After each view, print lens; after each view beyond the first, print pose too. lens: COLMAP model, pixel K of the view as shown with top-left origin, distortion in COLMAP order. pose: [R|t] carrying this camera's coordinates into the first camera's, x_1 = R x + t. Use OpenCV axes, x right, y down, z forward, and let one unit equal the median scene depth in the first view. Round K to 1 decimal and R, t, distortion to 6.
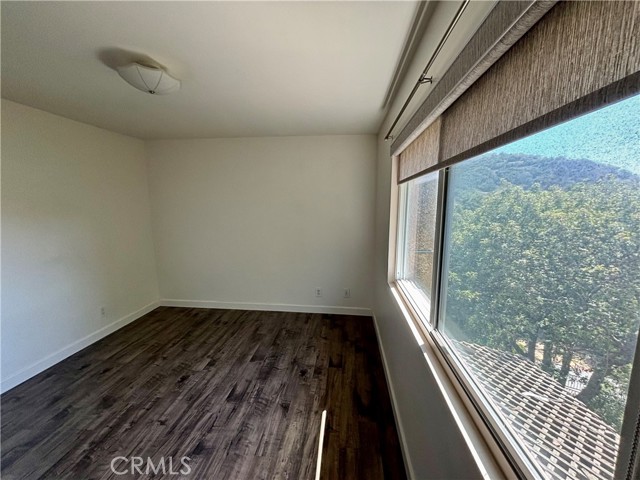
lens RADIAL K [[258.3, 0, 319.5], [0, 258.3, 244.3], [0, 0, 1]] dist [0.017258, 0.000148]
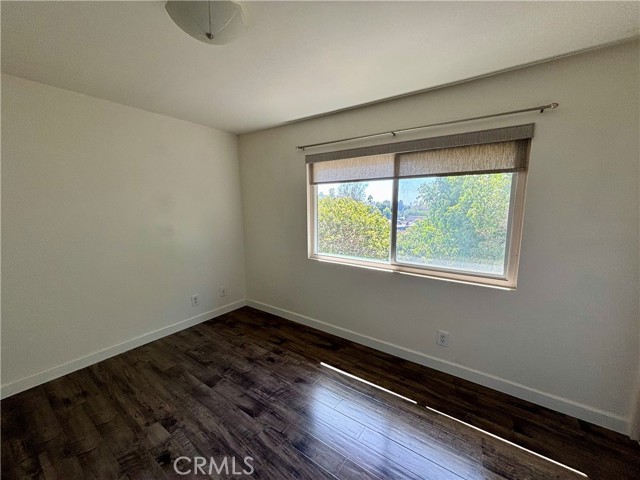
lens RADIAL K [[258.3, 0, 316.9], [0, 258.3, 239.2], [0, 0, 1]] dist [0.017258, 0.000148]
pose [[0.486946, -0.108731, 0.866638, -0.765438], [0.140373, 0.989066, 0.045219, -0.001376], [-0.862078, 0.099633, 0.496884, 0.261647]]
